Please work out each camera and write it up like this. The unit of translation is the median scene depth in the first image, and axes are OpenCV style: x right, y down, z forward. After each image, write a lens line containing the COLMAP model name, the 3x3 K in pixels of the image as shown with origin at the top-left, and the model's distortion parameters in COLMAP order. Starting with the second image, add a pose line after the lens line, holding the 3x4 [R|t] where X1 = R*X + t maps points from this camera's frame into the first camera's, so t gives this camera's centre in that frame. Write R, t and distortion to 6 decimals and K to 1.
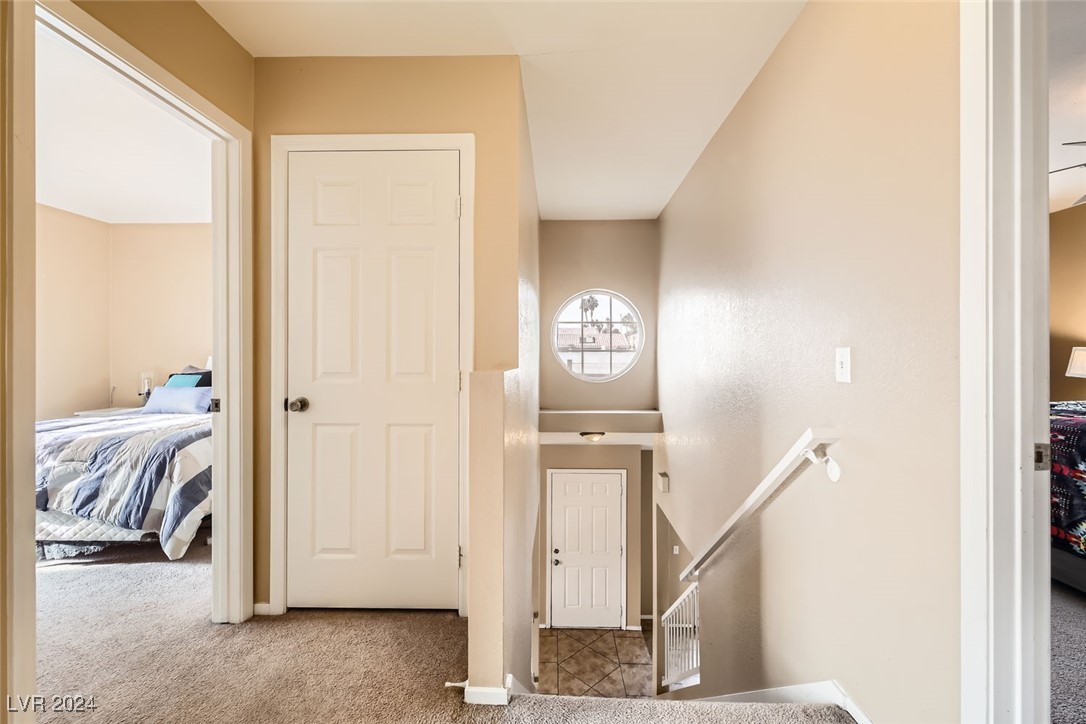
lens RADIAL K [[461.3, 0, 540.3], [0, 461.3, 355.0], [0, 0, 1]] dist [0.008418, -0.000548]
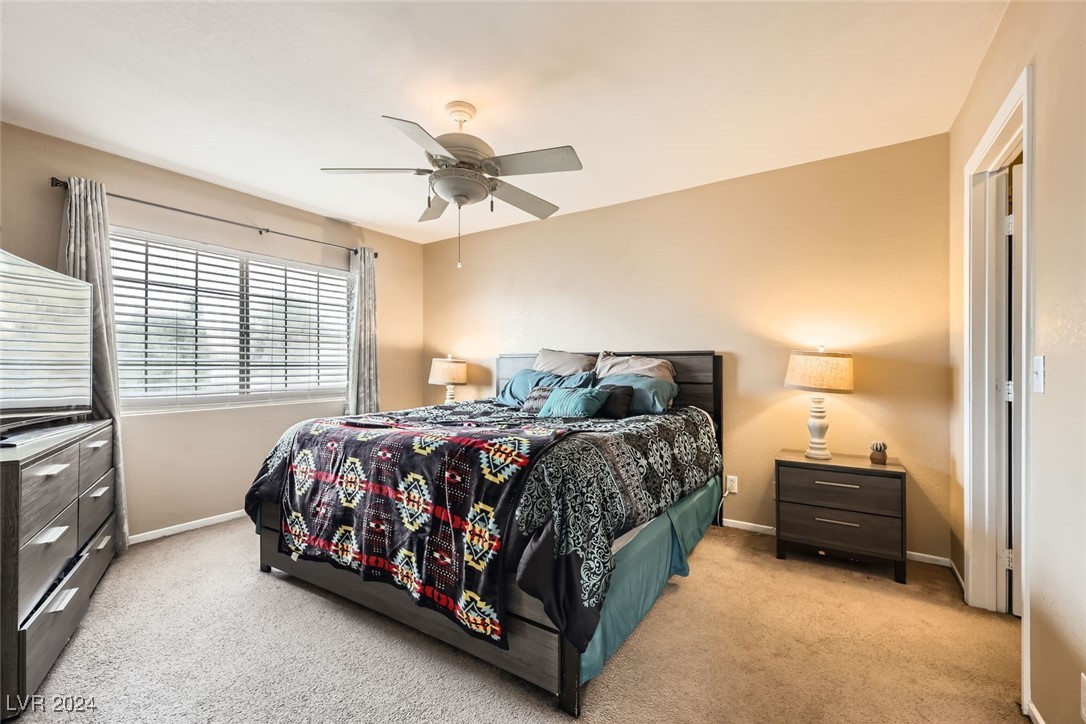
lens RADIAL K [[461.3, 0, 541.7], [0, 461.3, 365.3], [0, 0, 1]] dist [0.008418, -0.000548]
pose [[0.519773, 0.001986, 0.854302, 0.527865], [0.000172, 0.999997, -0.002429, 0.005443], [-0.854304, 0.001410, 0.519771, 0.294782]]
